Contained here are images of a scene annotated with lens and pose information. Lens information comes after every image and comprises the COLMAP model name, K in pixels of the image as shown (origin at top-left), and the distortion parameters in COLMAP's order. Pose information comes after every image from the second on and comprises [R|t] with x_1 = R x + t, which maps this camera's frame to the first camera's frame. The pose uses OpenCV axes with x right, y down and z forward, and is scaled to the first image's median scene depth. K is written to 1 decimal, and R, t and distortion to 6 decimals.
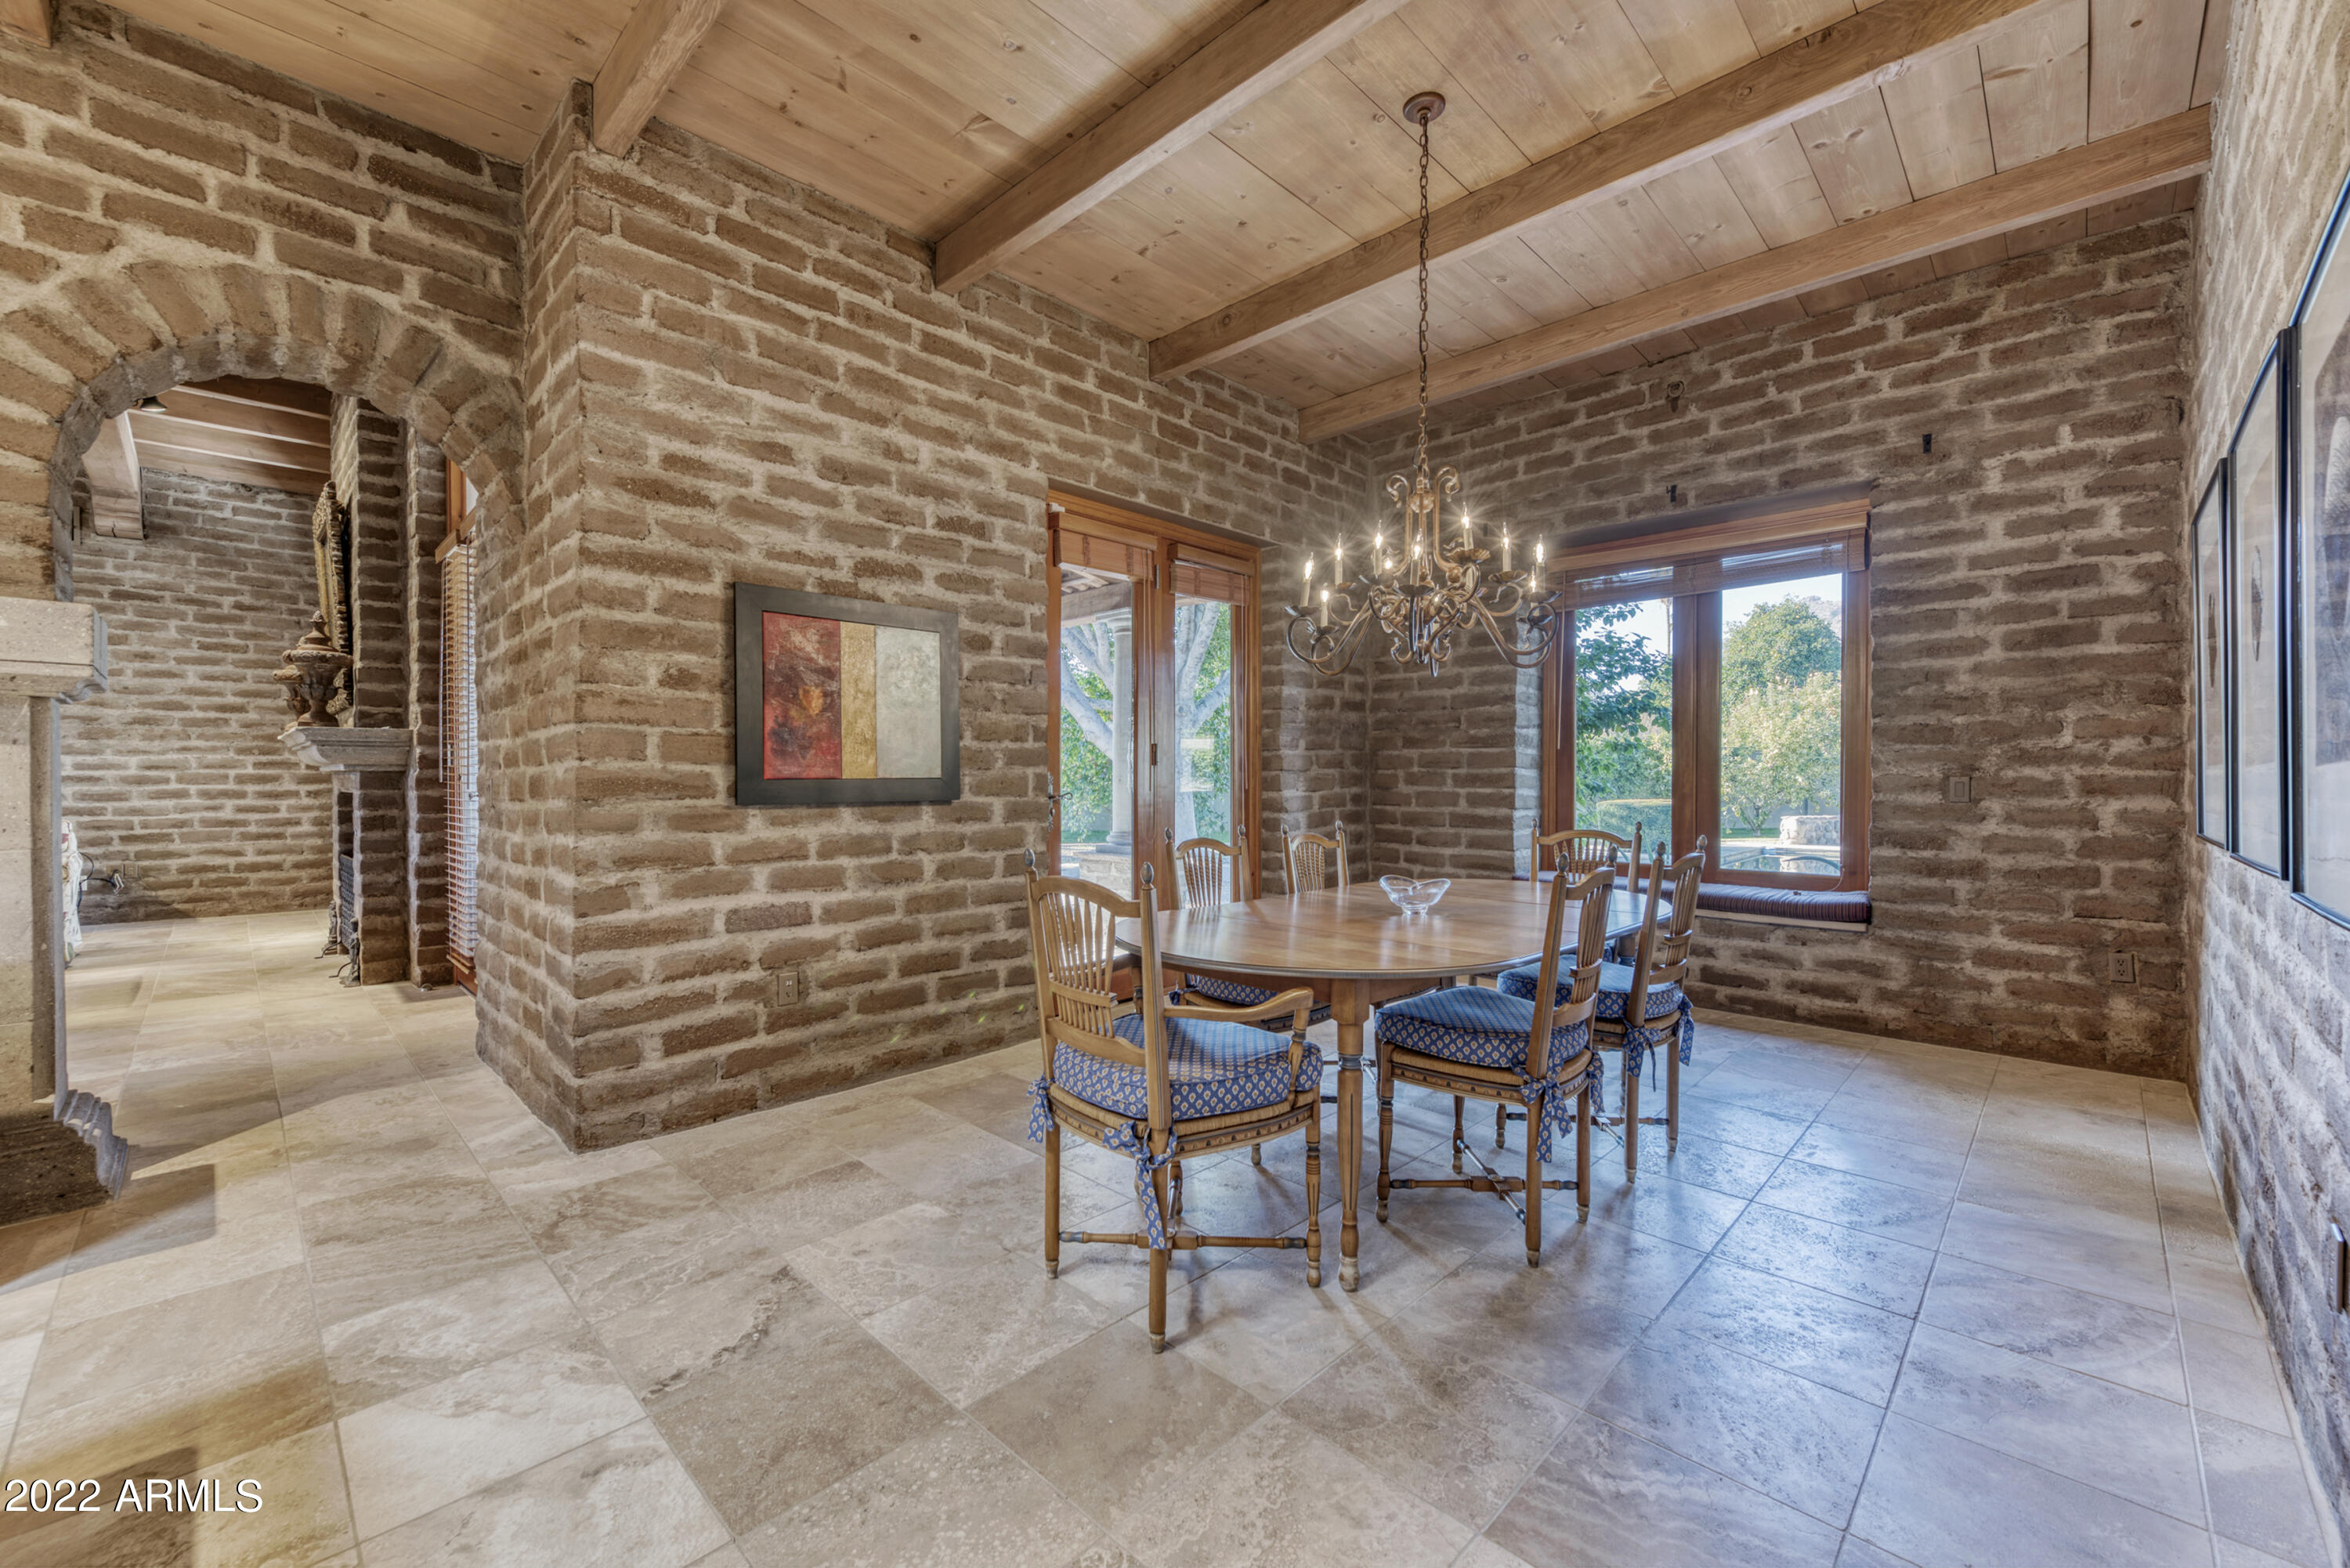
lens RADIAL K [[913.6, 0, 1176.8], [0, 913.6, 785.4], [0, 0, 1]] dist [-0.011945, 0.001562]
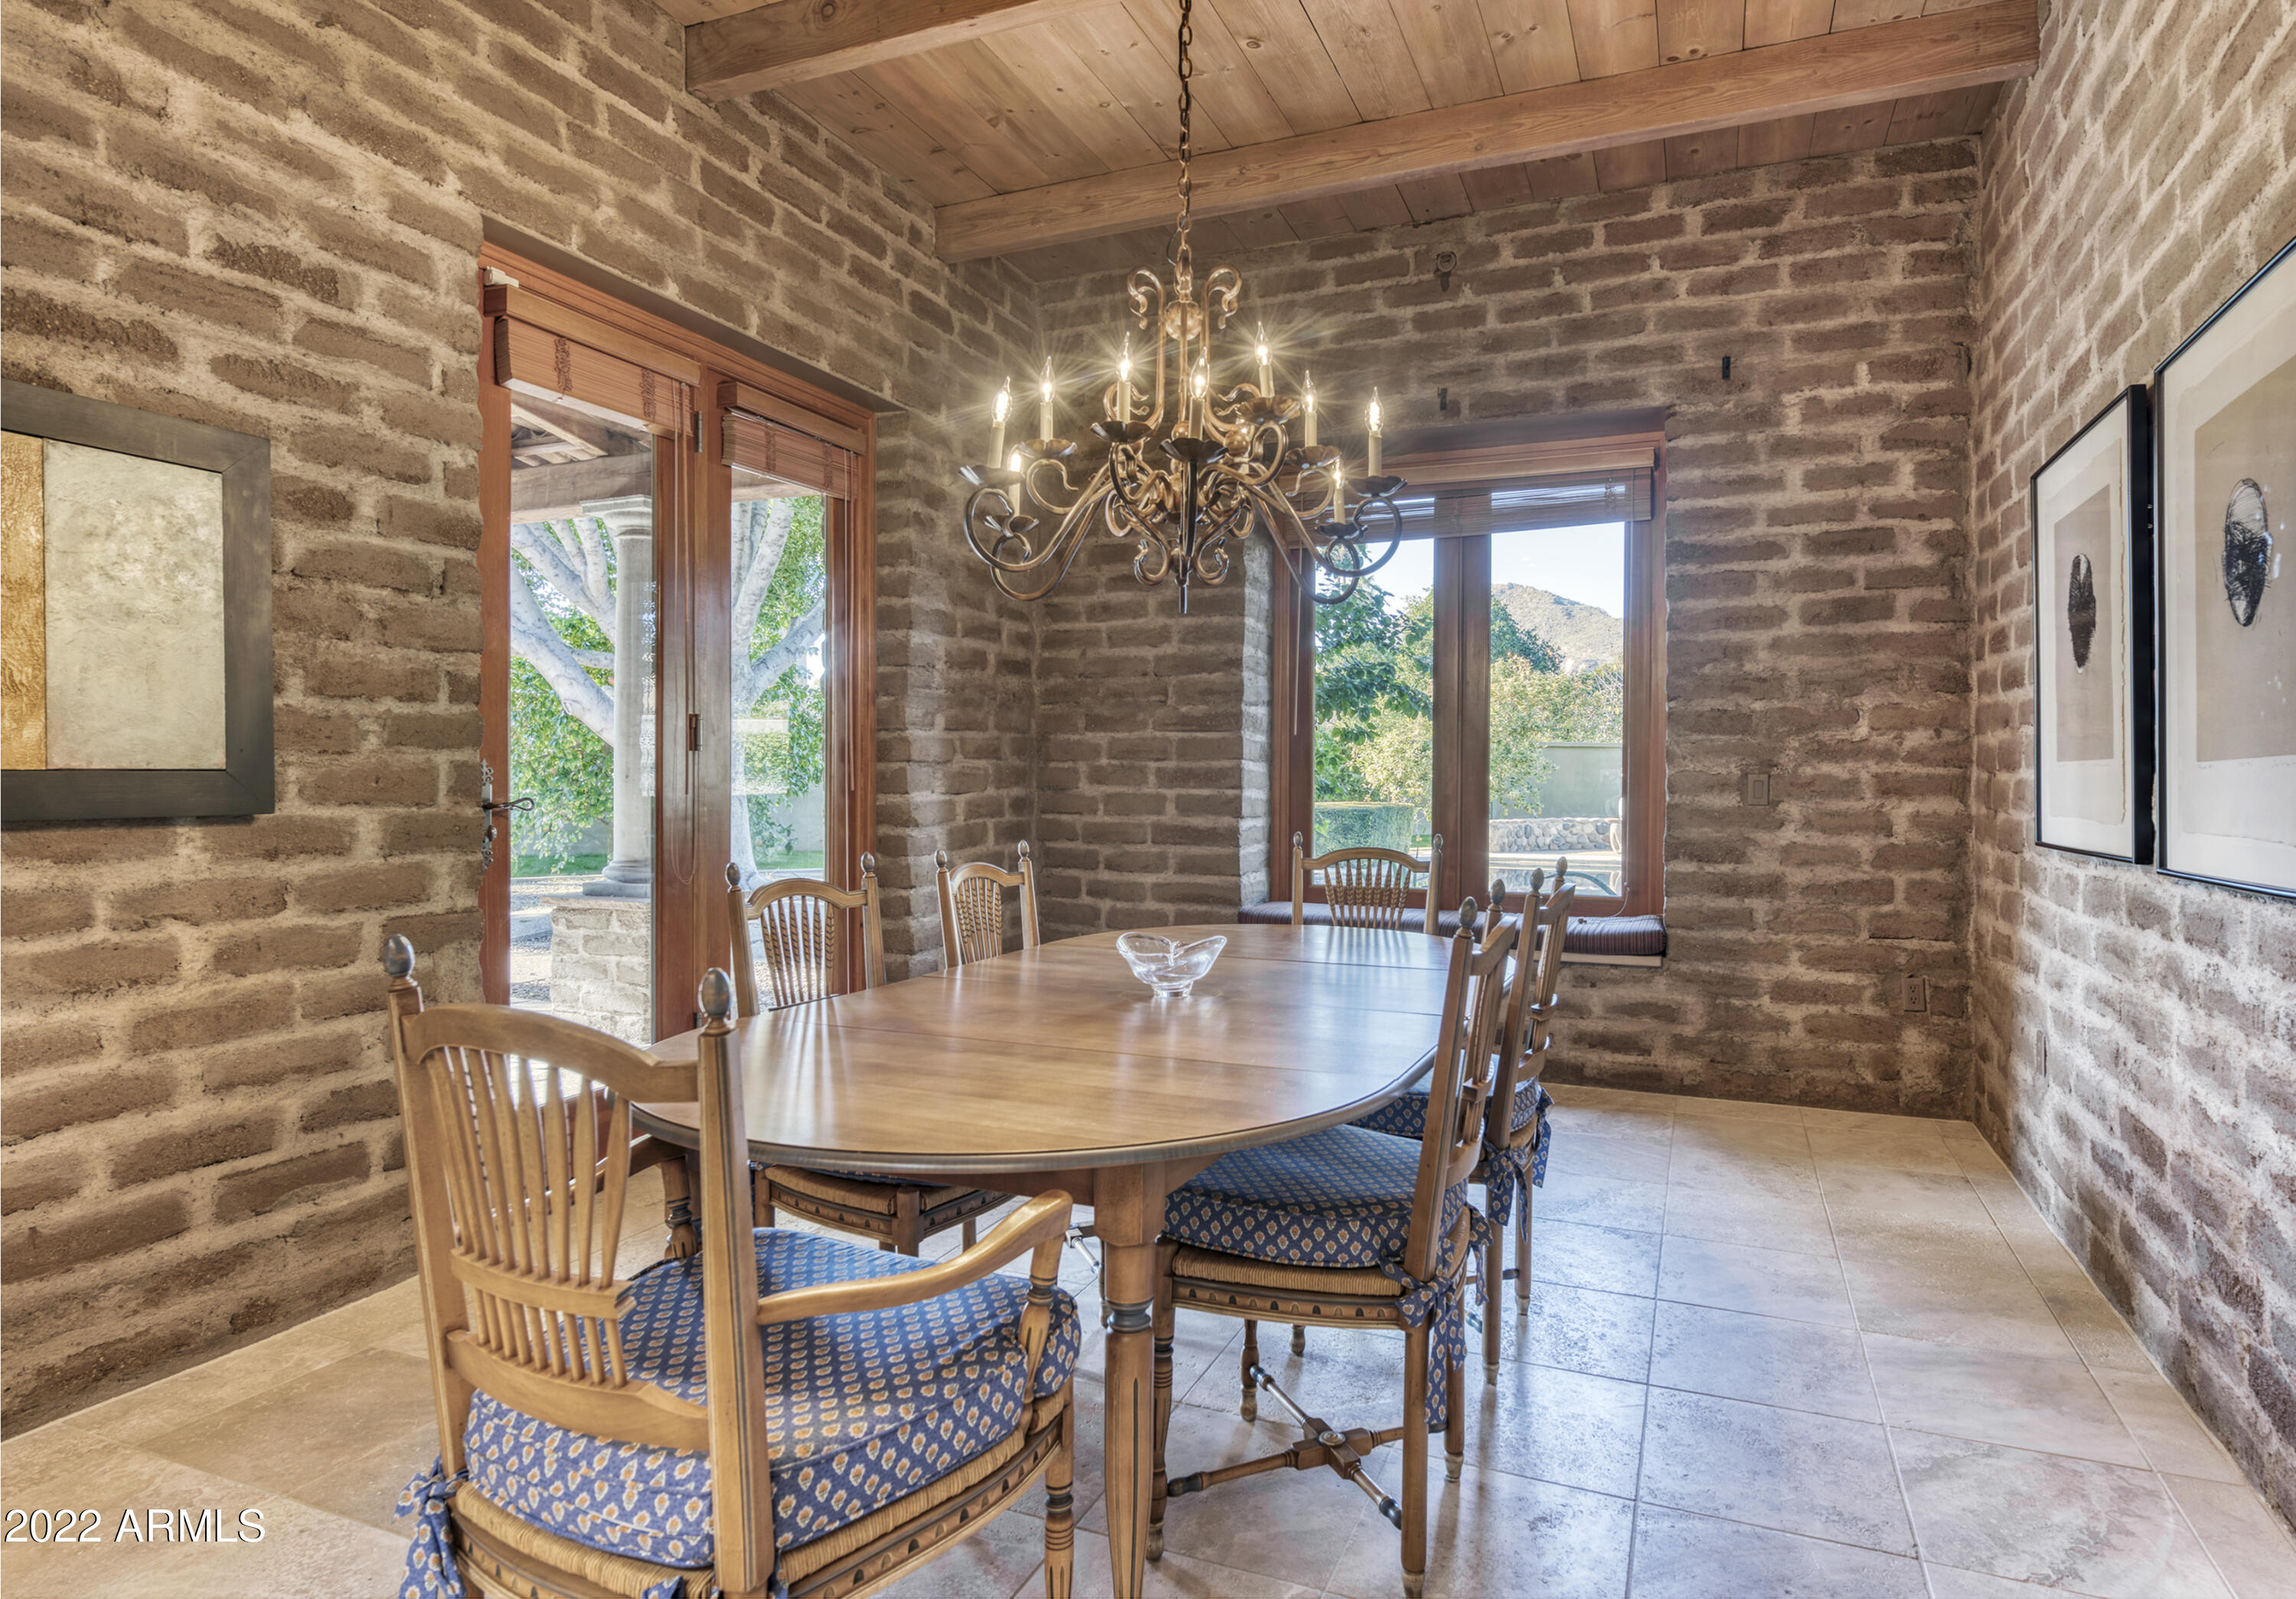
lens RADIAL K [[1219.4, 0, 1234.1], [0, 1219.4, 782.9], [0, 0, 1]] dist [0.000922, -0.001371]
pose [[0.920498, 0.000632, 0.390746, -0.014031], [0.000111, 0.999998, -0.001879, 0.000356], [-0.390747, 0.001773, 0.920496, 0.172034]]
